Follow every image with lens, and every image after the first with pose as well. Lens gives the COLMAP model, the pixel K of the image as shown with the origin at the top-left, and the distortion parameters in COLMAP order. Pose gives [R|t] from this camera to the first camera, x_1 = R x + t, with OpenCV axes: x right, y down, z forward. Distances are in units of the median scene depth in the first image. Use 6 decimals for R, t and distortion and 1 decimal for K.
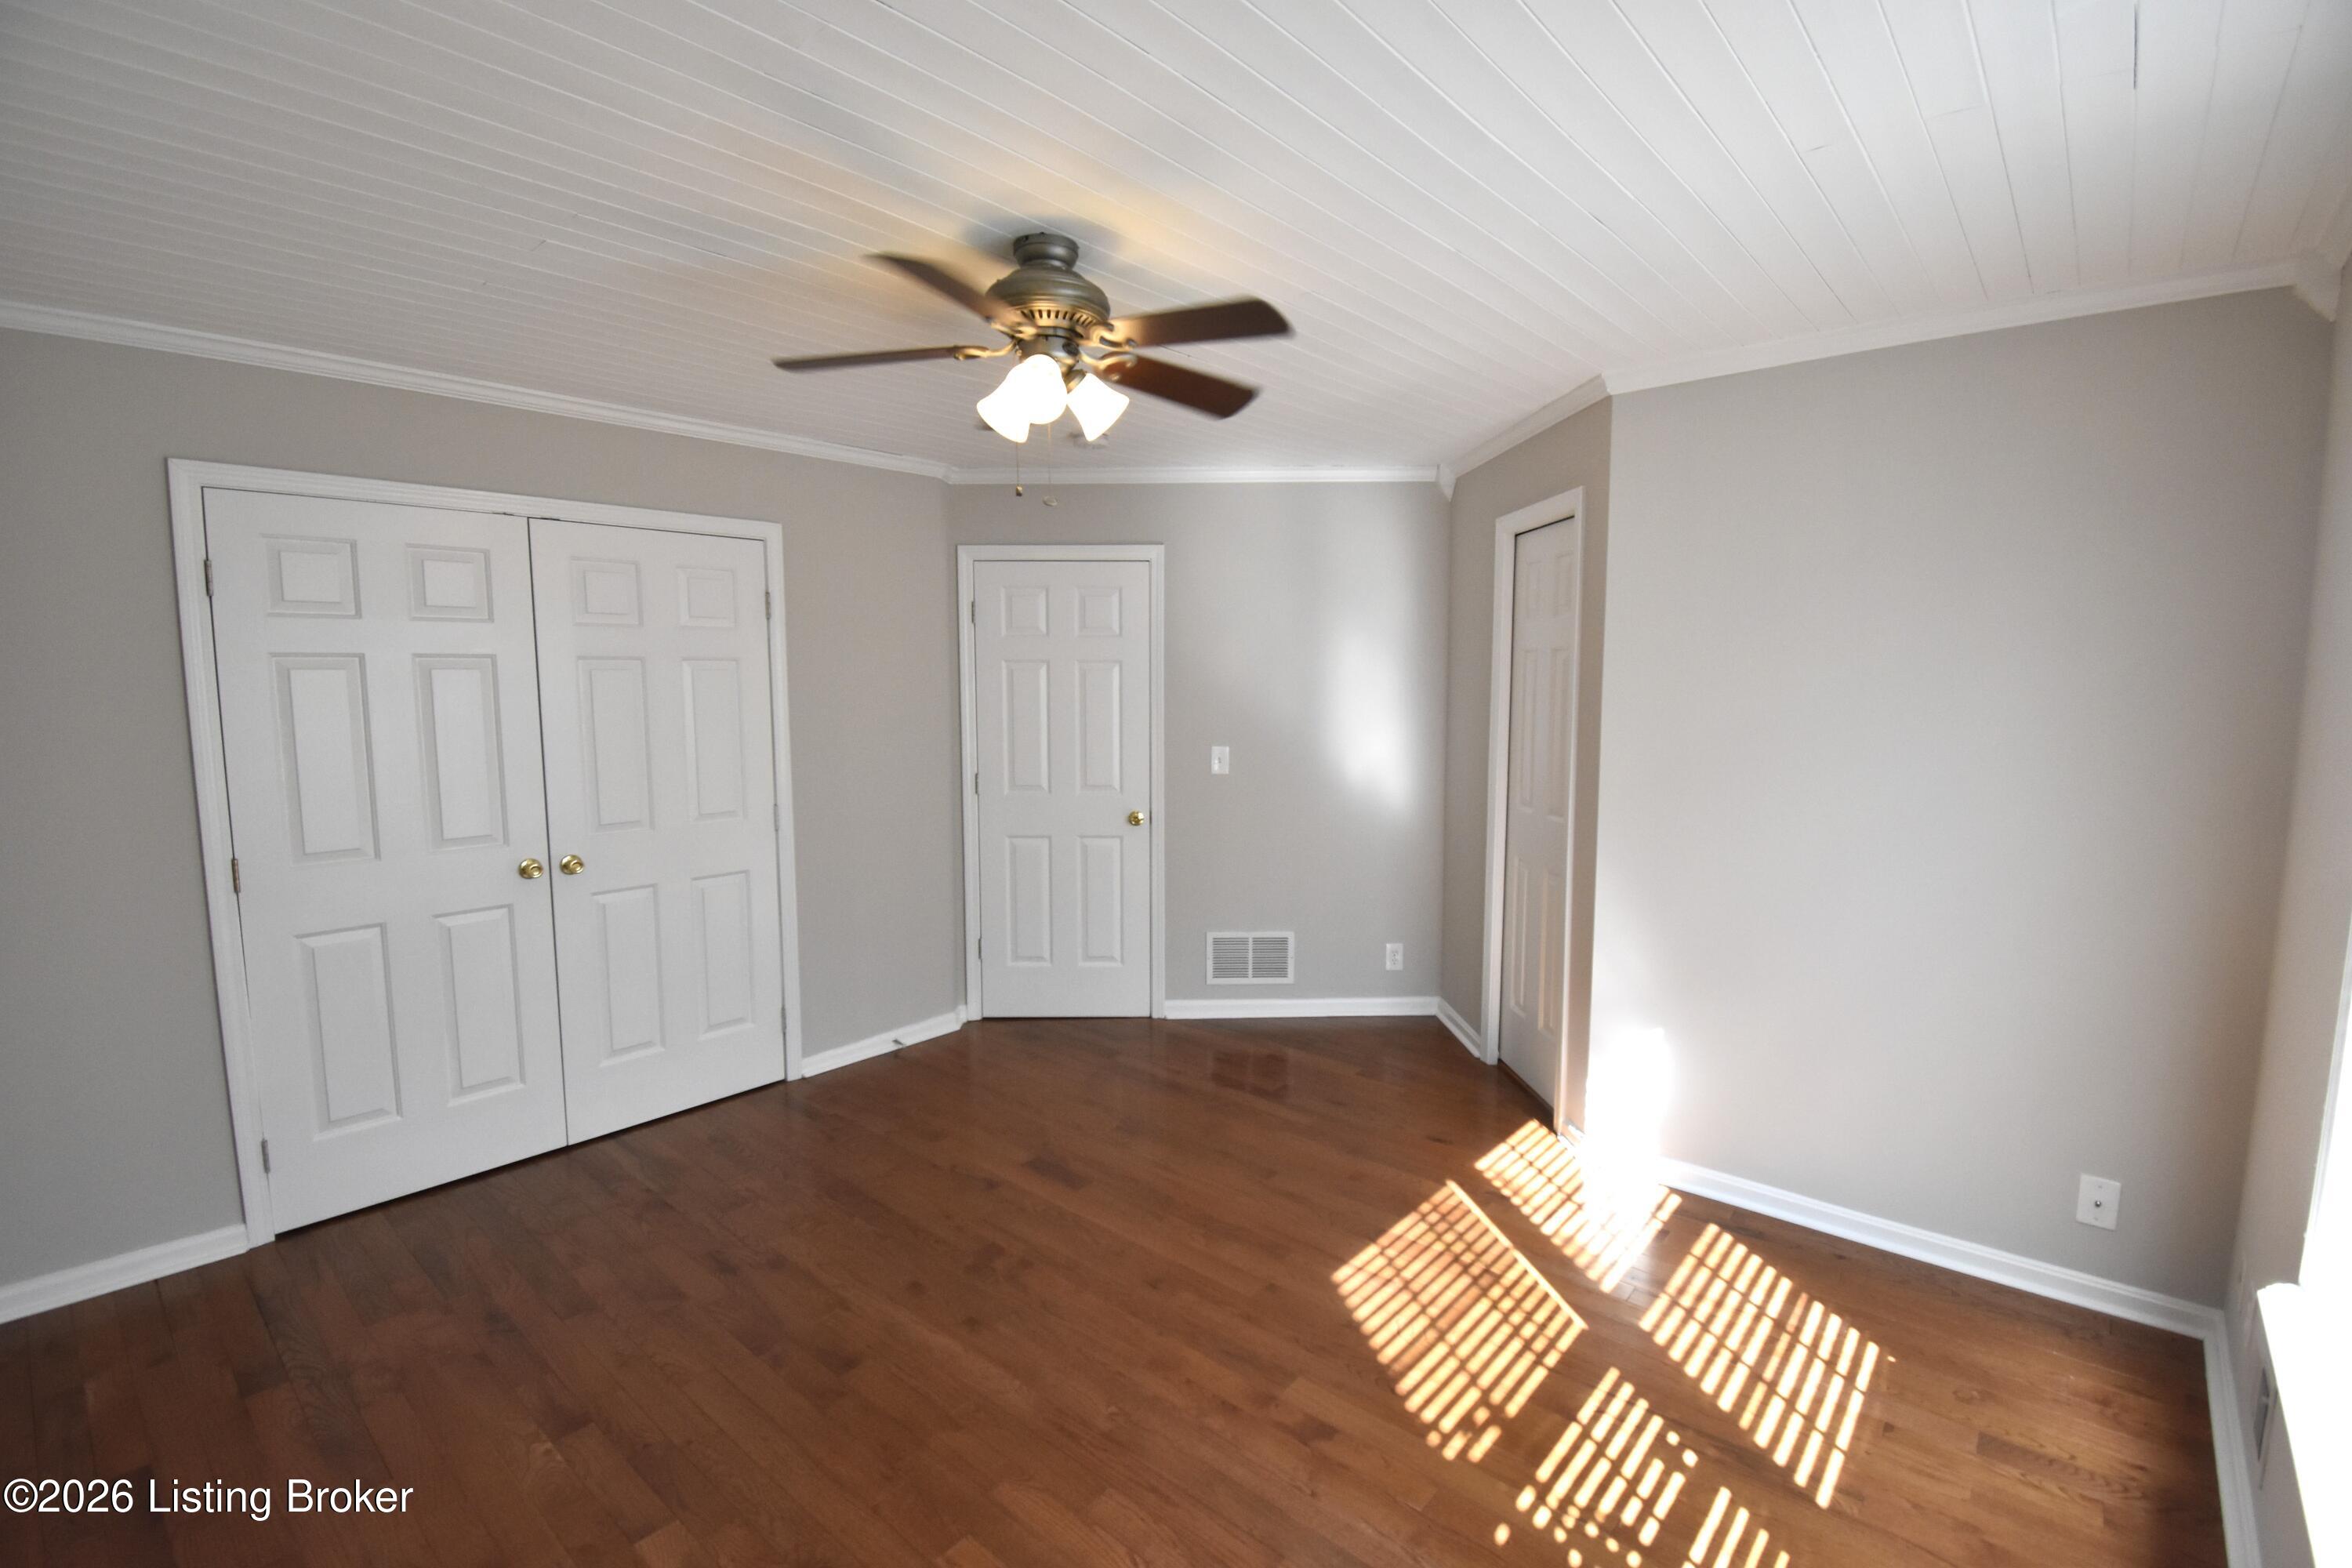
lens RADIAL K [[1043.4, 0, 1181.6], [0, 1043.4, 782.5], [0, 0, 1]] dist [0.024229, -0.028846]
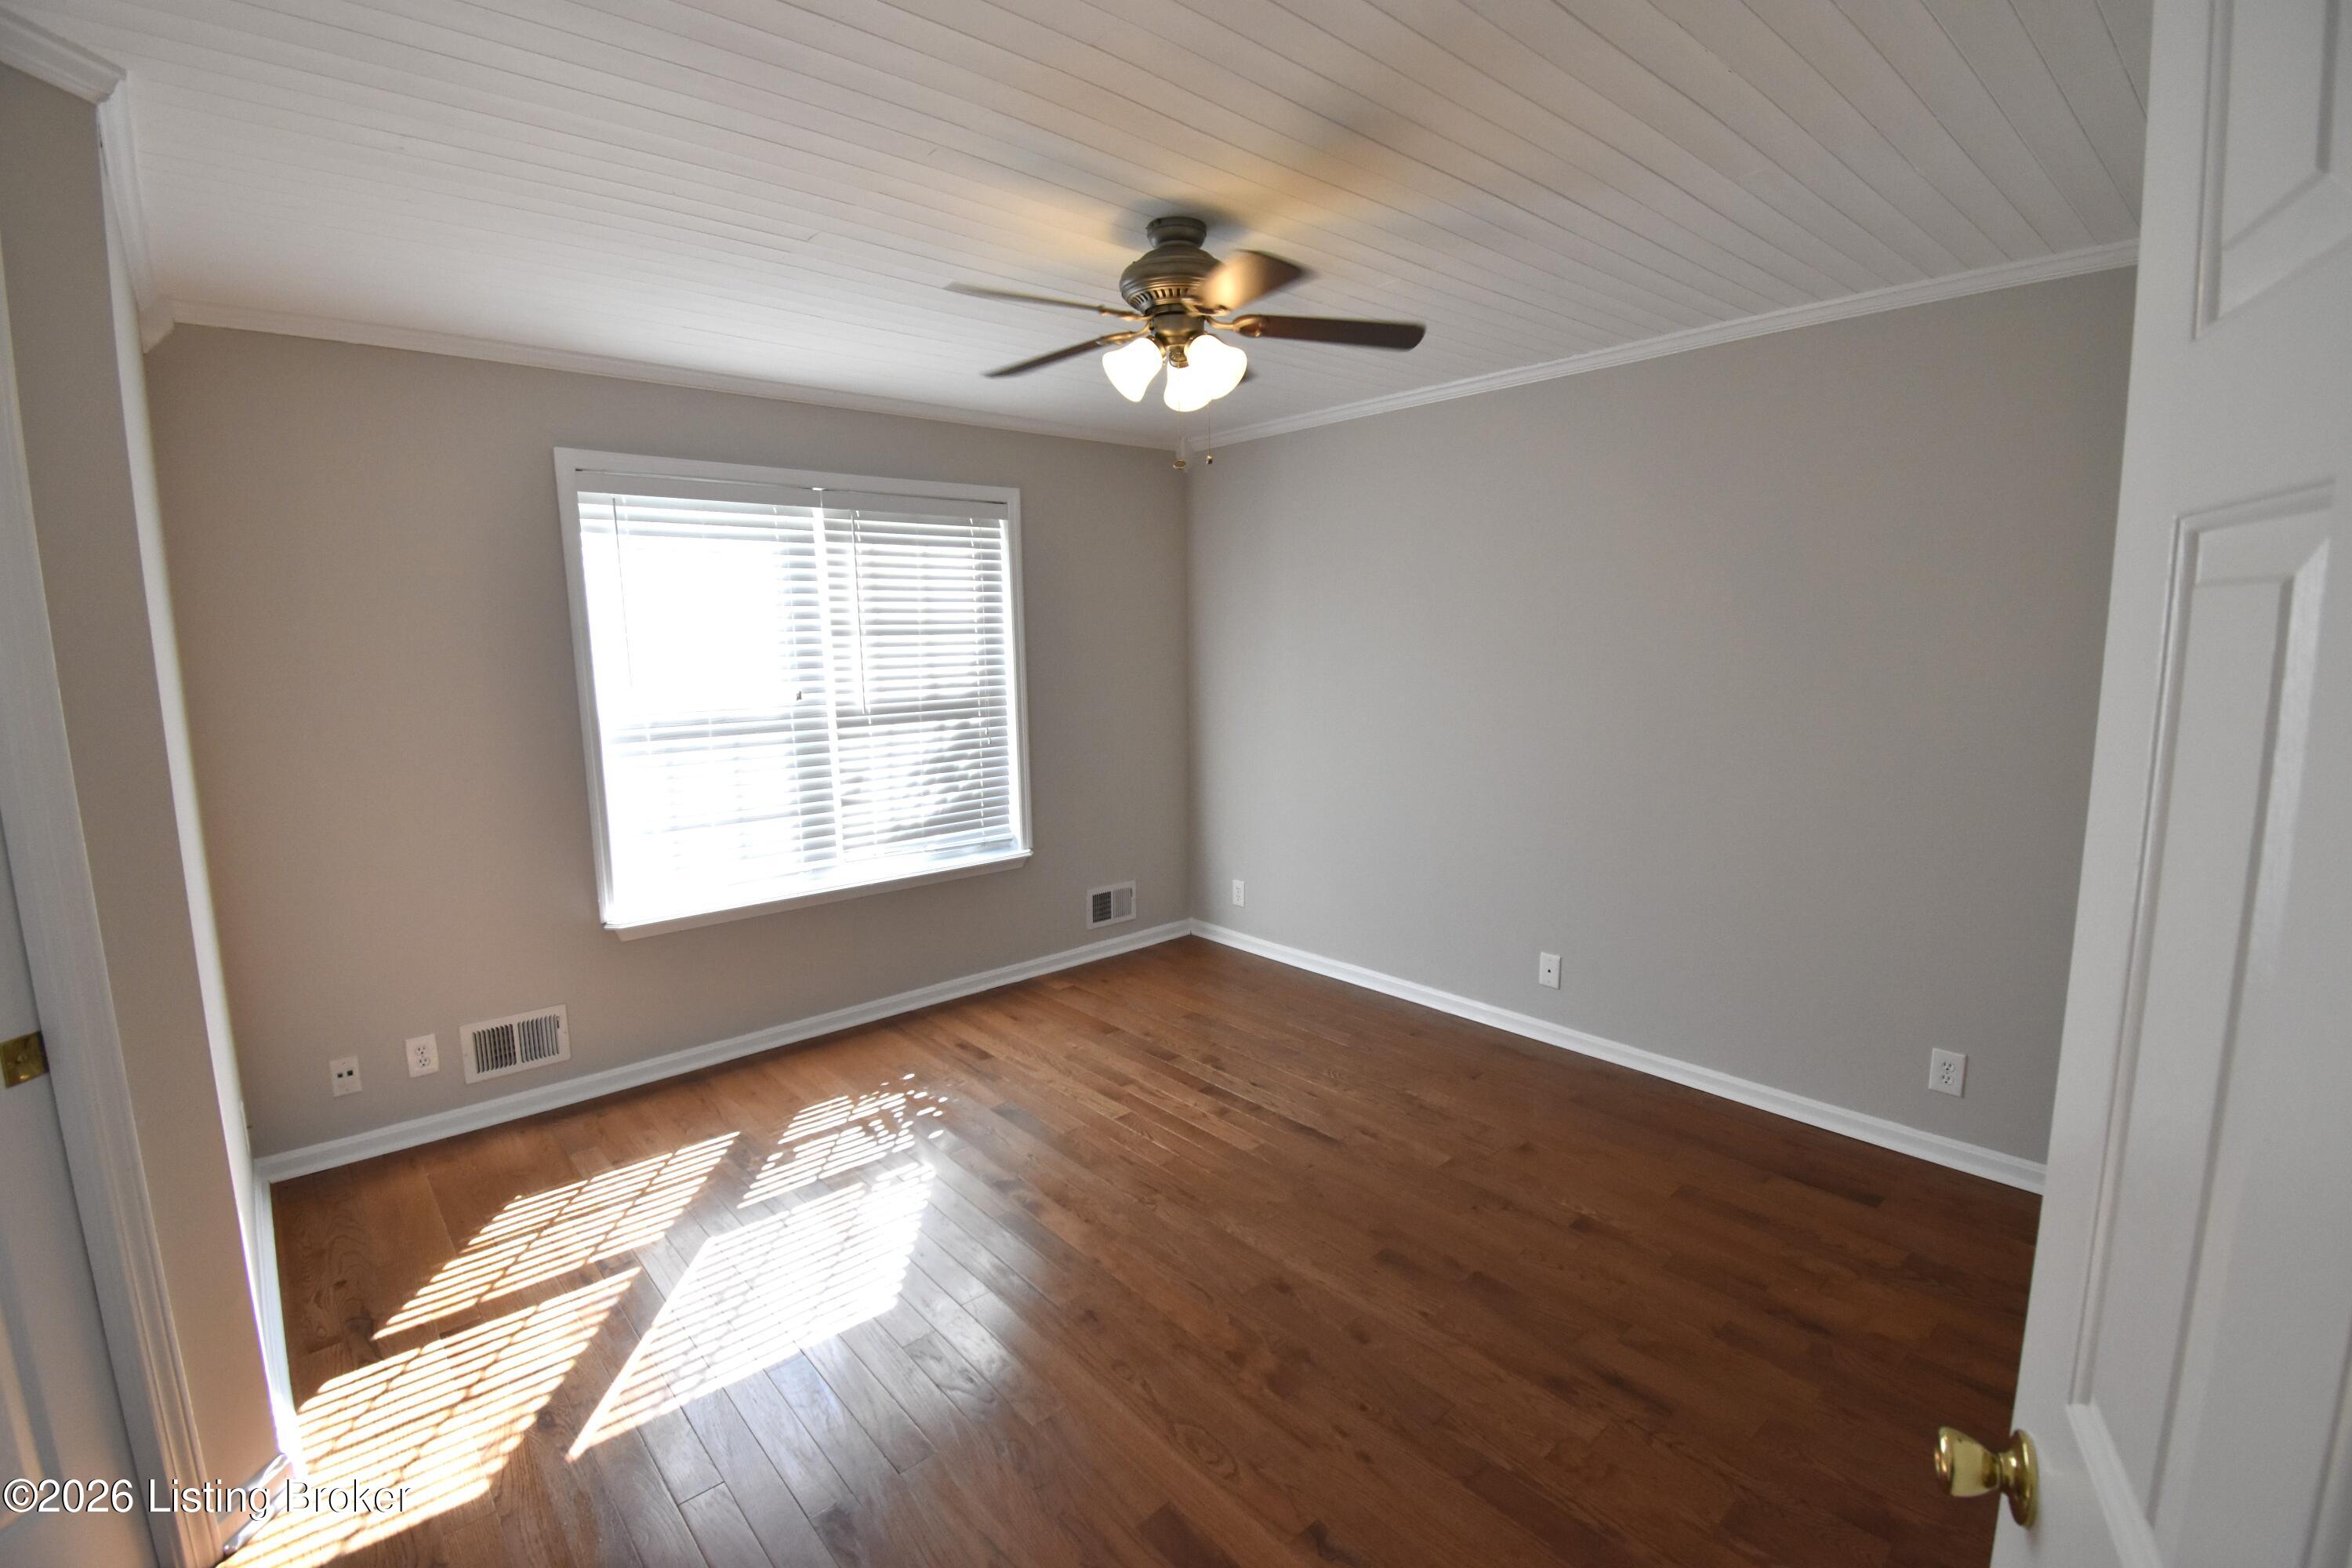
lens RADIAL K [[1043.4, 0, 1181.6], [0, 1043.4, 782.5], [0, 0, 1]] dist [0.024229, -0.028846]
pose [[-0.992073, -0.001967, 0.125648, -0.229404], [0.030542, 0.966122, 0.256271, -0.196076], [-0.121895, 0.258077, -0.958404, 1.838936]]
